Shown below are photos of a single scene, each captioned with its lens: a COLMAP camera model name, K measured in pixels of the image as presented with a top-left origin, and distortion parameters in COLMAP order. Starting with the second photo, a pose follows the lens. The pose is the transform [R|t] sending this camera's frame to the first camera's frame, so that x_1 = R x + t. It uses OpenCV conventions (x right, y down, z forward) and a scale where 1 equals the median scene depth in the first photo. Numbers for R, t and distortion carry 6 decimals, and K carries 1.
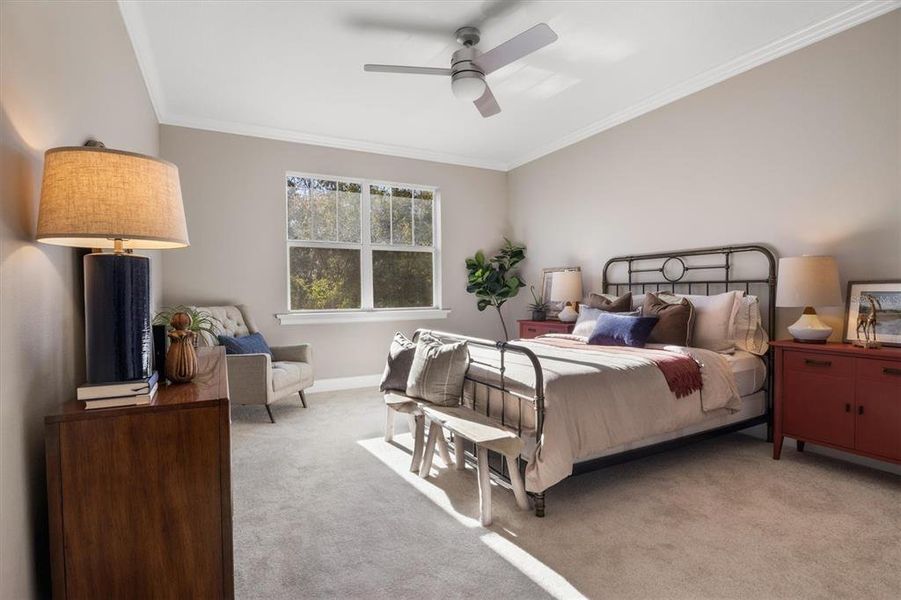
lens RADIAL K [[453.1, 0, 449.6], [0, 453.1, 292.0], [0, 0, 1]] dist [-0.010378, -0.002416]
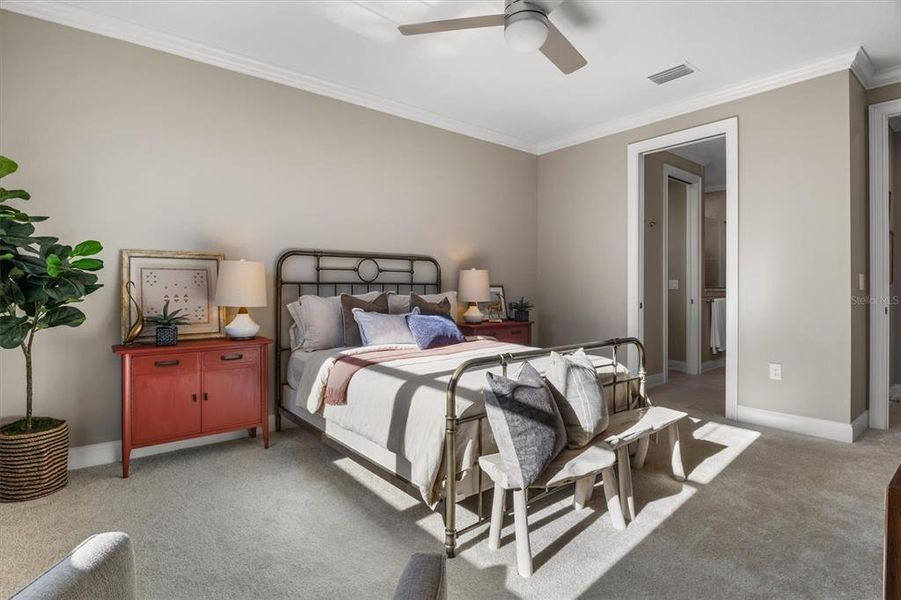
lens RADIAL K [[453.1, 0, 449.6], [0, 453.1, 292.0], [0, 0, 1]] dist [-0.010378, -0.002416]
pose [[-0.185302, 0.001183, 0.982681, -0.558603], [0.004074, 0.999992, -0.000435, 0.000338], [-0.982673, 0.003922, -0.185305, 1.036879]]
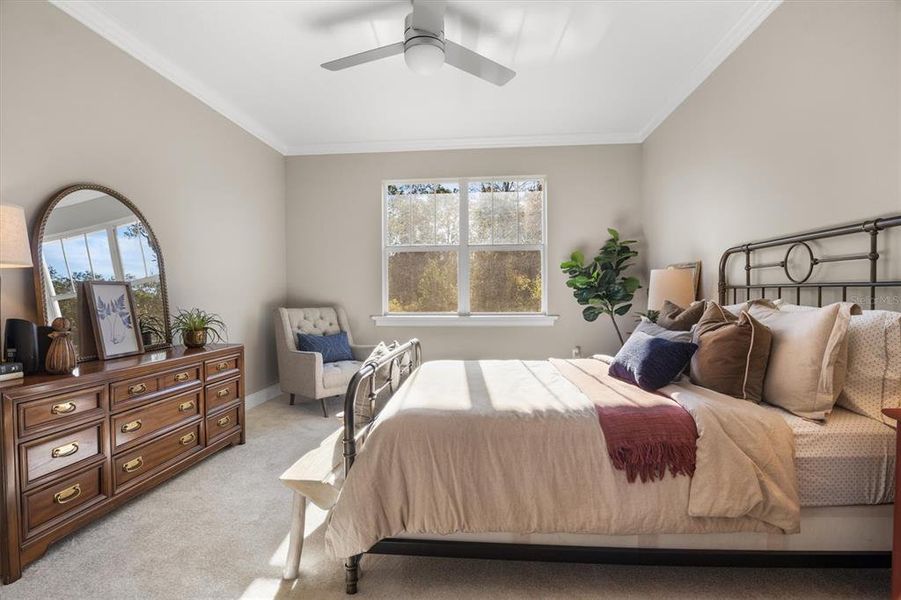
lens RADIAL K [[453.1, 0, 449.6], [0, 453.1, 292.0], [0, 0, 1]] dist [-0.010378, -0.002416]
pose [[0.838570, 0.002586, -0.544787, 0.444438], [-0.001468, 0.999996, 0.002488, -0.012835], [0.544791, -0.001286, 0.838571, 0.257515]]
